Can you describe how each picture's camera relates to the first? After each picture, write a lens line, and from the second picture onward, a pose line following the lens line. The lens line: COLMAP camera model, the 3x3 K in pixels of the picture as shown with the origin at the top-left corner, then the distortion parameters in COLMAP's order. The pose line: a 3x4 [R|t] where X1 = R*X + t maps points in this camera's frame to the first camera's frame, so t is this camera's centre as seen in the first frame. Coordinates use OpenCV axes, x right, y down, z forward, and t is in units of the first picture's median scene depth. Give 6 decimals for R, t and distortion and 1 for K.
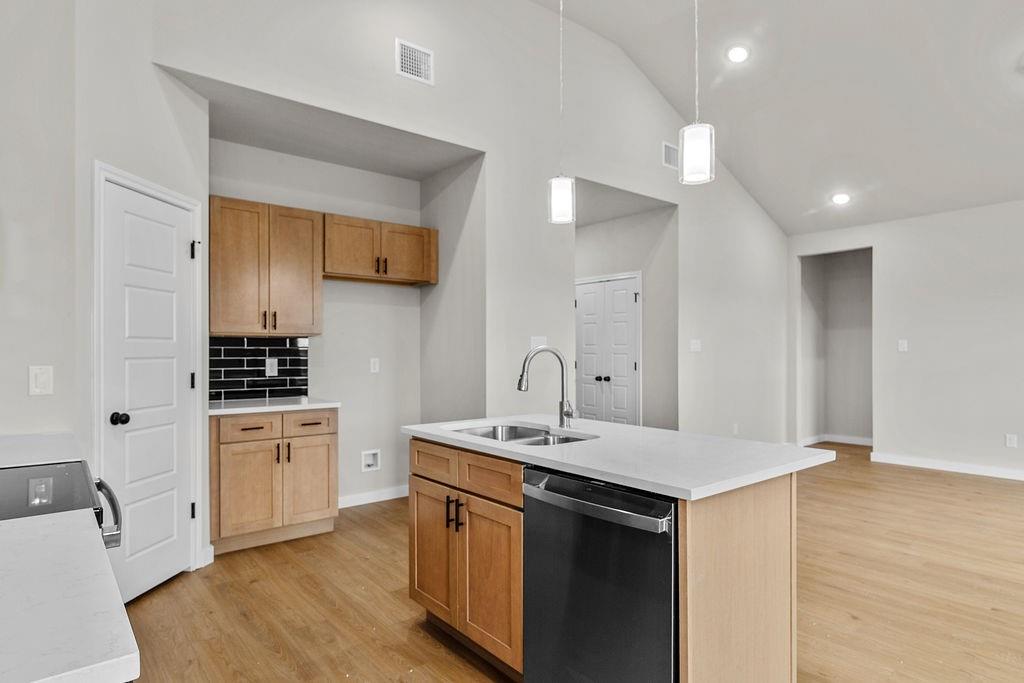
lens RADIAL K [[568.5, 0, 518.6], [0, 568.5, 346.8], [0, 0, 1]] dist [0.003444, -0.002095]
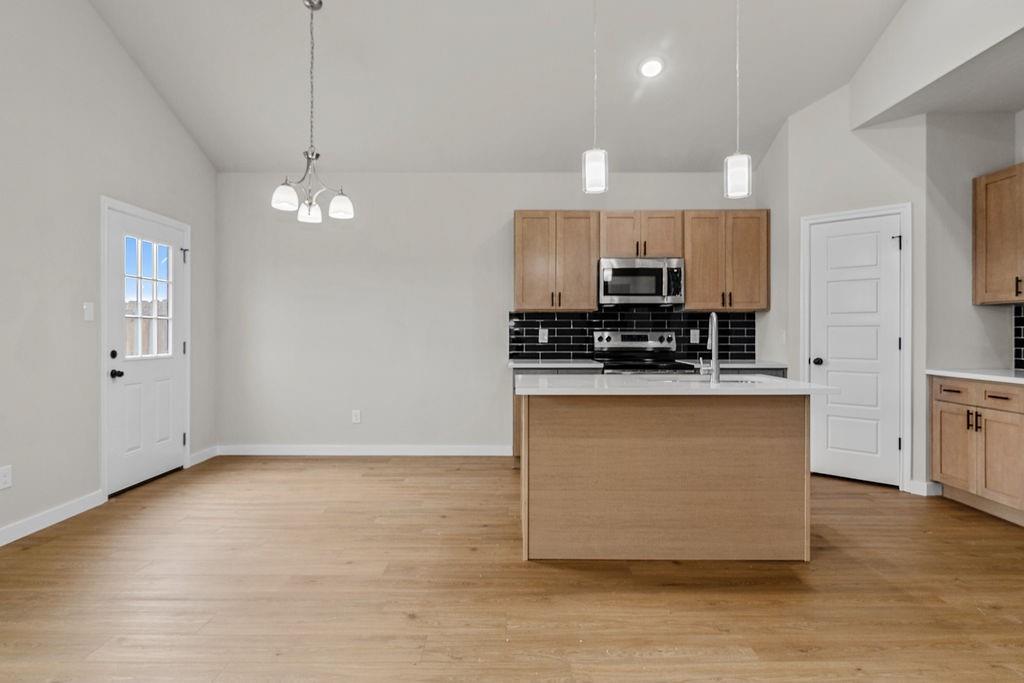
lens RADIAL K [[568.5, 0, 509.2], [0, 568.5, 336.3], [0, 0, 1]] dist [0.003444, -0.002095]
pose [[-0.642253, 0.007841, -0.766453, 0.770557], [0.006994, 0.999966, 0.004369, 0.024208], [0.766461, -0.002555, -0.642286, 0.888798]]
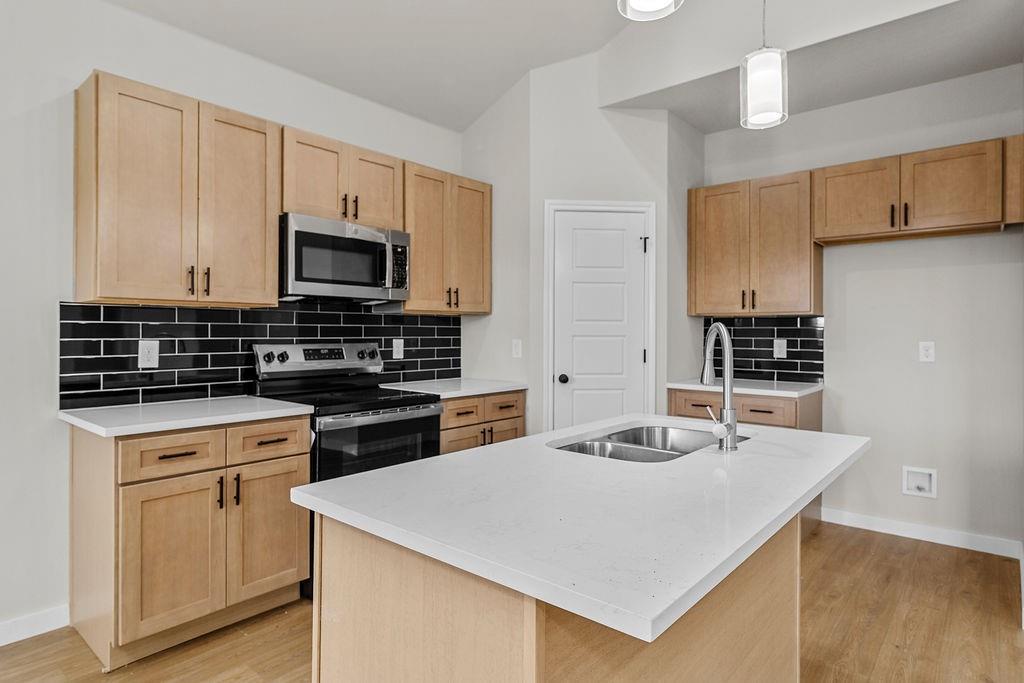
lens RADIAL K [[568.5, 0, 504.7], [0, 568.5, 333.2], [0, 0, 1]] dist [0.003444, -0.002095]
pose [[0.168508, 0.006825, -0.985677, 0.417345], [0.003130, 0.999967, 0.007459, 0.002267], [0.985695, -0.004342, 0.168481, 0.397115]]
